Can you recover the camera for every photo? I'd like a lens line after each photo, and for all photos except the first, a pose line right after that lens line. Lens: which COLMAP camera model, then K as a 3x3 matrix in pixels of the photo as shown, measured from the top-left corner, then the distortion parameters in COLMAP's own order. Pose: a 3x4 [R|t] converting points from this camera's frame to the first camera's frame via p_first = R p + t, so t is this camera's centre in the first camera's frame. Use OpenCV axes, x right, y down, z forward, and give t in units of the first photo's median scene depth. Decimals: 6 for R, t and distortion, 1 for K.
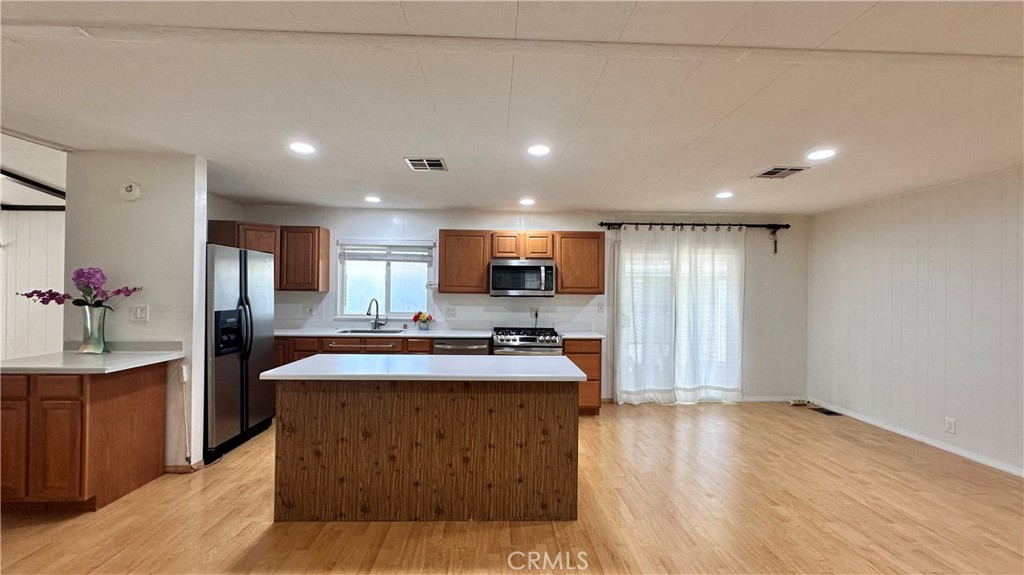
lens RADIAL K [[408.2, 0, 512.1], [0, 408.2, 290.0], [0, 0, 1]] dist [-0.000555, 0.000277]
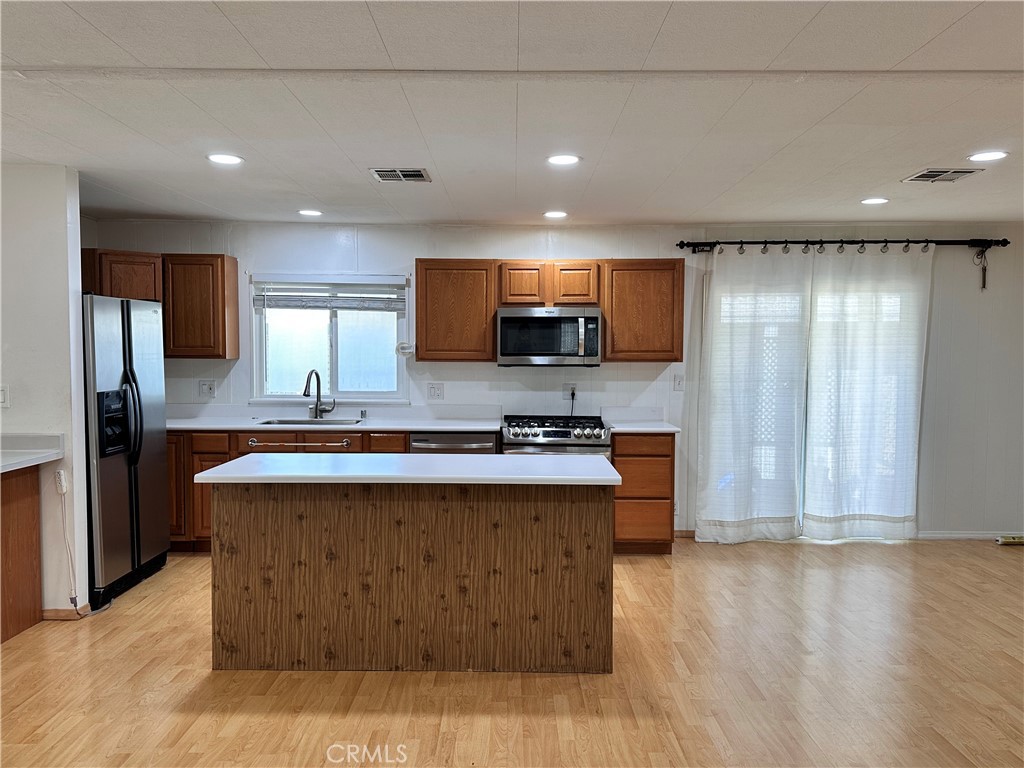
lens RADIAL K [[818.2, 0, 514.1], [0, 818.2, 373.2], [0, 0, 1]] dist [0.071540, -0.014176]
pose [[0.999137, -0.003779, -0.041368, 0.024996], [0.005354, 0.999262, 0.038040, -0.022530], [0.041194, -0.038228, 0.998420, -0.273948]]
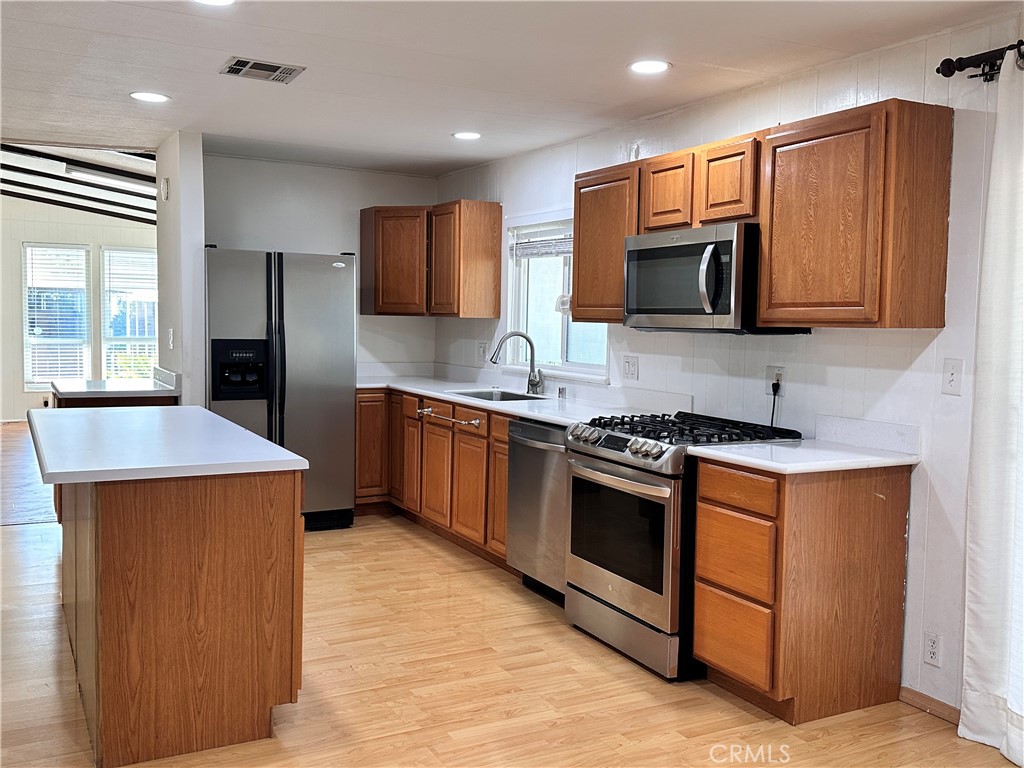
lens RADIAL K [[937.1, 0, 520.9], [0, 937.1, 382.9], [0, 0, 1]] dist [0.032779, 0.000000]
pose [[0.452423, 0.060366, -0.889758, 0.766282], [-0.011627, 0.998021, 0.061799, 0.013383], [0.891728, -0.017614, 0.452229, 0.532305]]
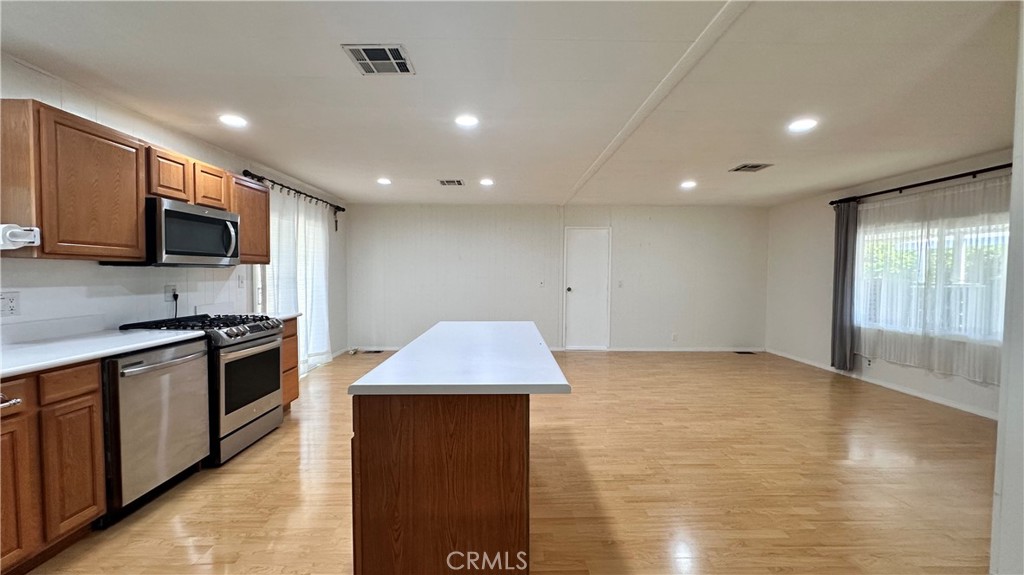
lens RADIAL K [[408.2, 0, 507.1], [0, 408.2, 288.6], [0, 0, 1]] dist [-0.000555, 0.000277]
pose [[0.027281, -0.048719, 0.998440, -0.630835], [-0.008312, 0.998766, 0.048963, 0.016986], [-0.999593, -0.009635, 0.026842, 0.560662]]
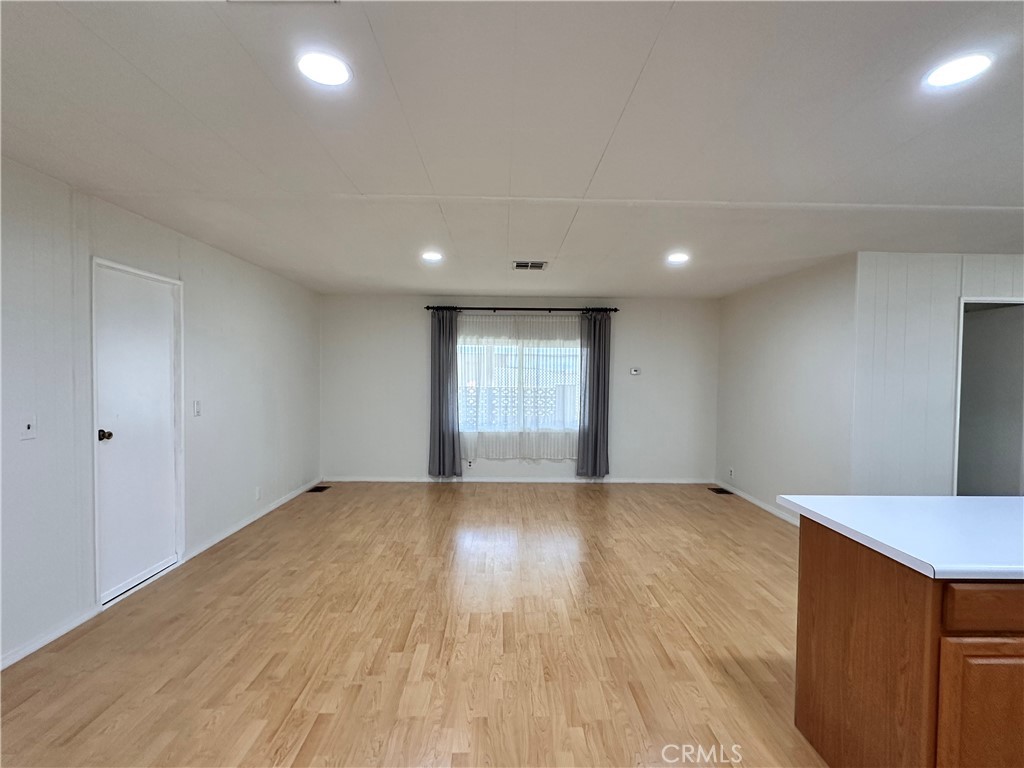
lens RADIAL K [[476.9, 0, 512.0], [0, 476.9, 388.7], [0, 0, 1]] dist [-0.011438, 0.000508]
pose [[-0.999479, -0.021460, 0.024124, 0.344580], [-0.020765, 0.999372, 0.028724, 0.000945], [-0.024726, 0.028208, -0.999296, 0.992918]]
